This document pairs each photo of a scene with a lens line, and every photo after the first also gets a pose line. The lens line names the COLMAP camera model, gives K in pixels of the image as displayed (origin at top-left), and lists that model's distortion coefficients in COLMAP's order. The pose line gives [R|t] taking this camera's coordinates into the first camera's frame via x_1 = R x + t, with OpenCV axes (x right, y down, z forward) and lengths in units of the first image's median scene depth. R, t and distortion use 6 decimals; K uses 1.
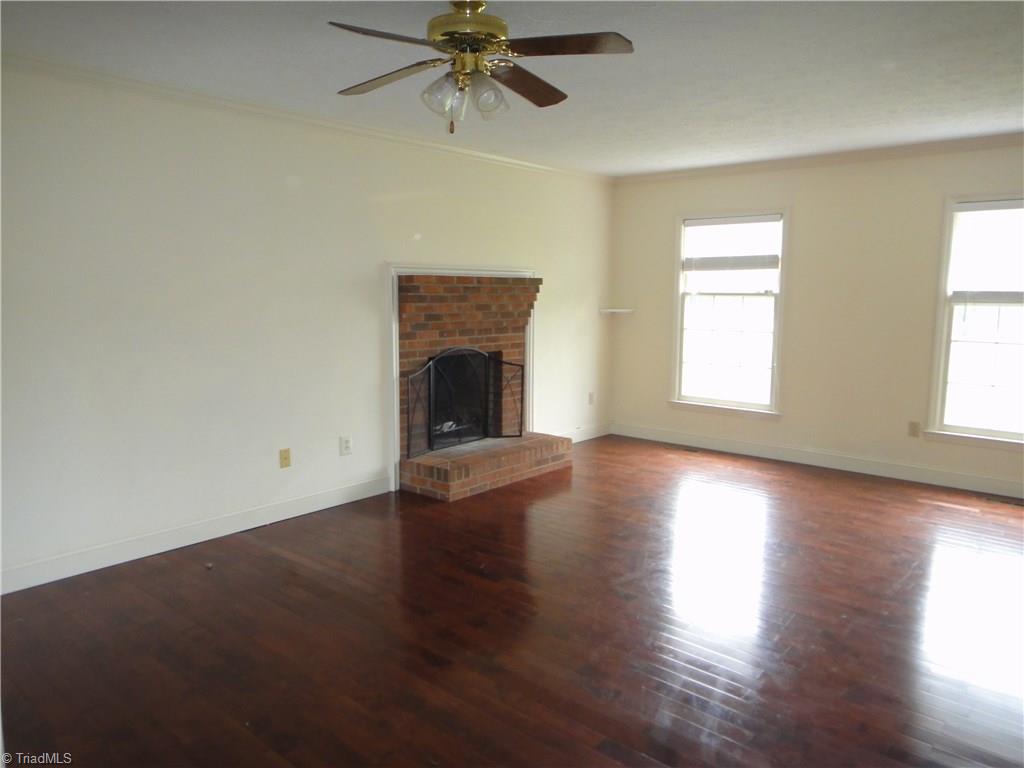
lens RADIAL K [[735.2, 0, 504.8], [0, 735.2, 378.2], [0, 0, 1]] dist [0.004490, 0.000658]
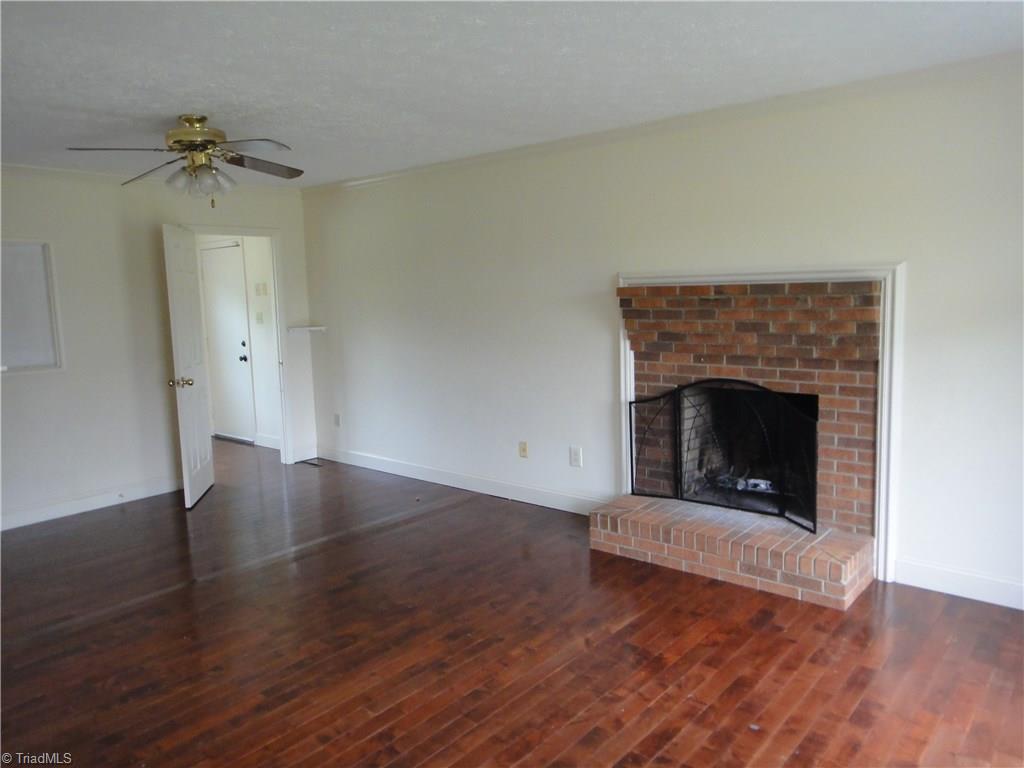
lens RADIAL K [[735.2, 0, 507.9], [0, 735.2, 384.3], [0, 0, 1]] dist [0.004490, 0.000658]
pose [[0.000717, 0.131020, -0.991379, 0.692483], [-0.084266, 0.987862, 0.130494, -0.117775], [0.996443, 0.083446, 0.011748, 0.789142]]
